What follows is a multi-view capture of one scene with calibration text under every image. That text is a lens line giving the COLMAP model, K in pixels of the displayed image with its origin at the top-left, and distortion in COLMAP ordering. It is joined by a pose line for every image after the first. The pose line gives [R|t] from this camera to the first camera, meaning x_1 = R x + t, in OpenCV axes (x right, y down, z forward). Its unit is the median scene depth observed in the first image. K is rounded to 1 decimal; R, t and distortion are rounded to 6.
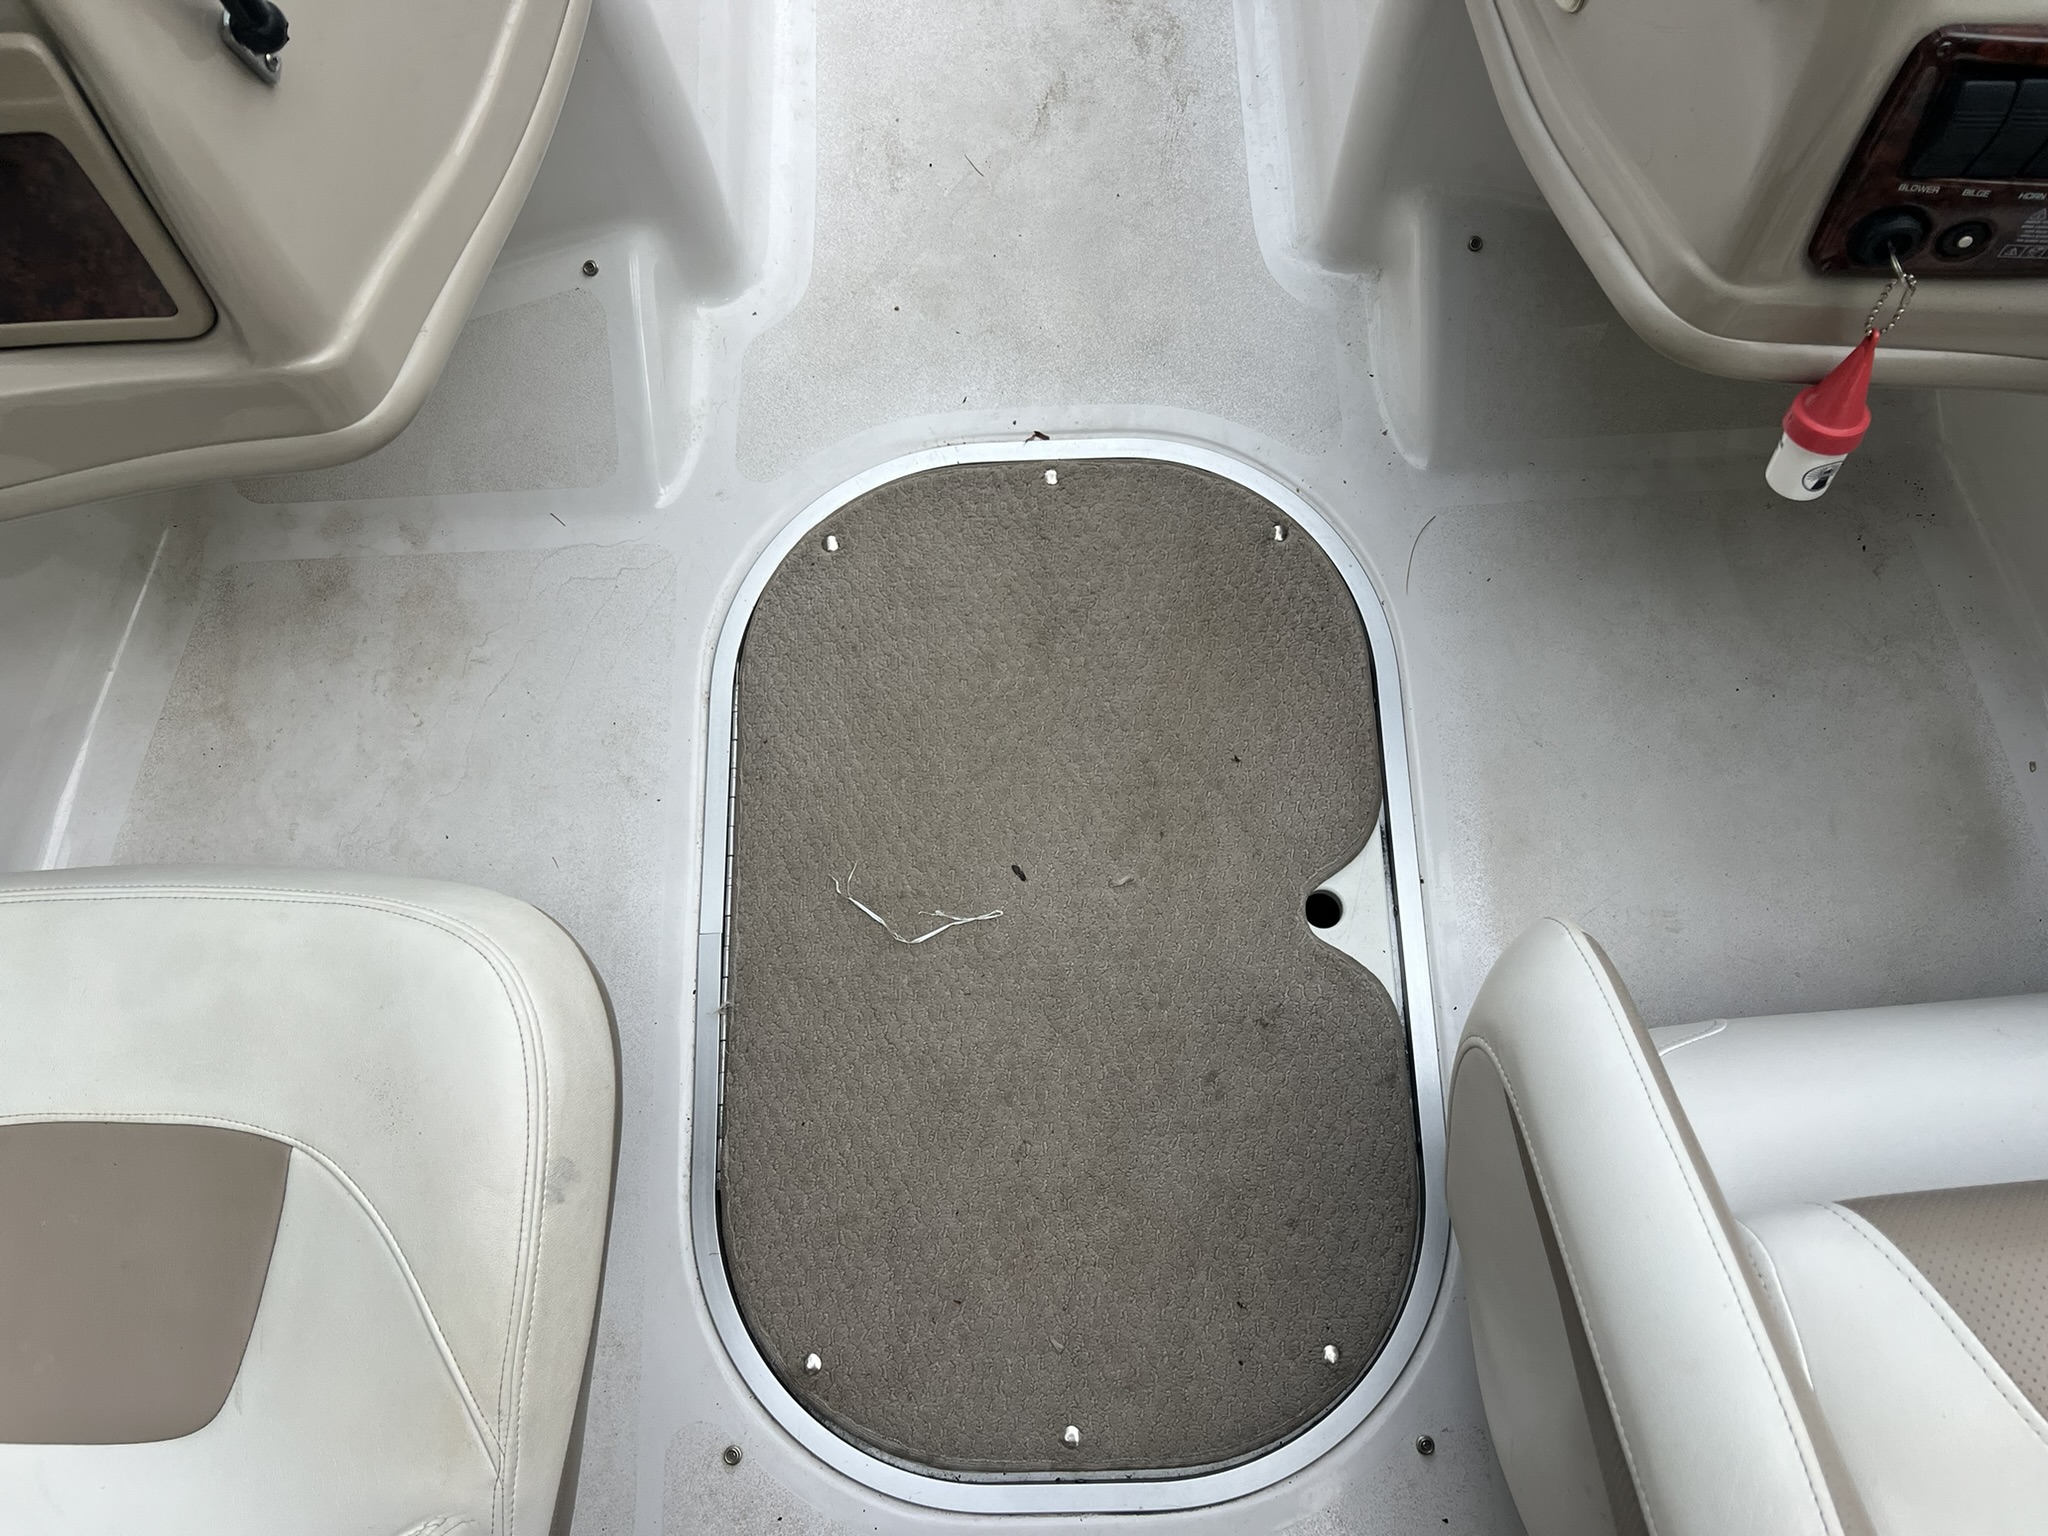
lens RADIAL K [[1548.5, 0, 1029.2], [0, 1548.5, 783.5], [0, 0, 1]] dist [0.056017, -0.070884]
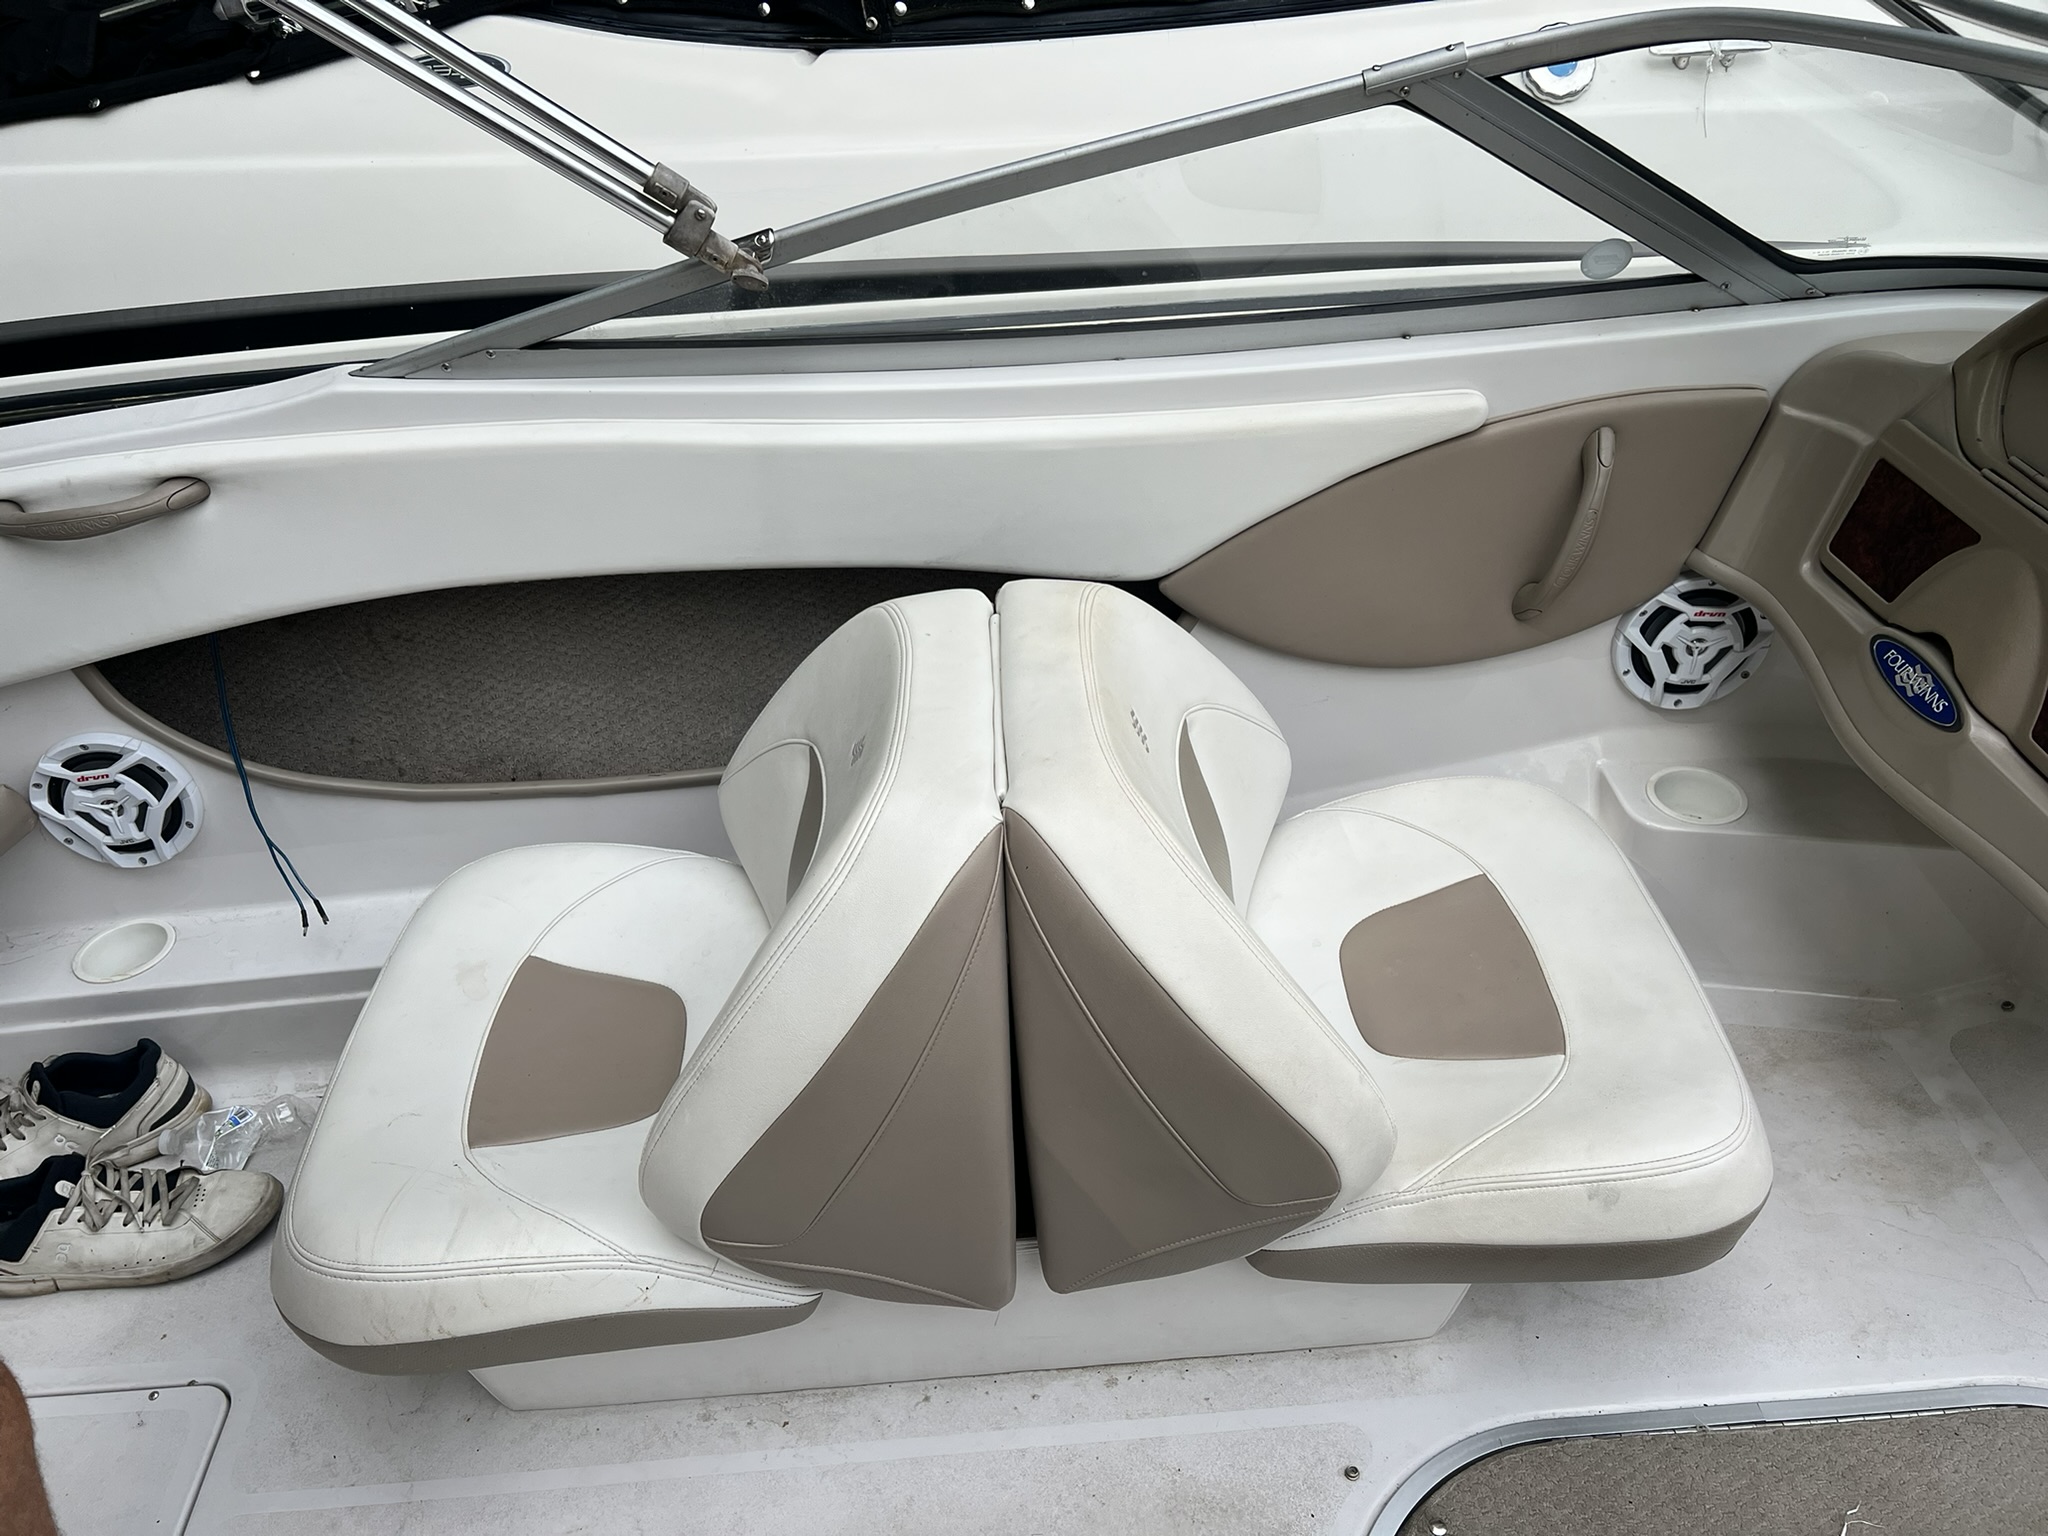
lens RADIAL K [[1548.5, 0, 1021.8], [0, 1548.5, 755.1], [0, 0, 1]] dist [0.056017, -0.070884]
pose [[0.028910, 0.614675, -0.788251, 0.364952], [-0.944626, 0.274672, 0.179543, 0.253008], [0.326872, 0.739412, 0.588579, -0.202449]]
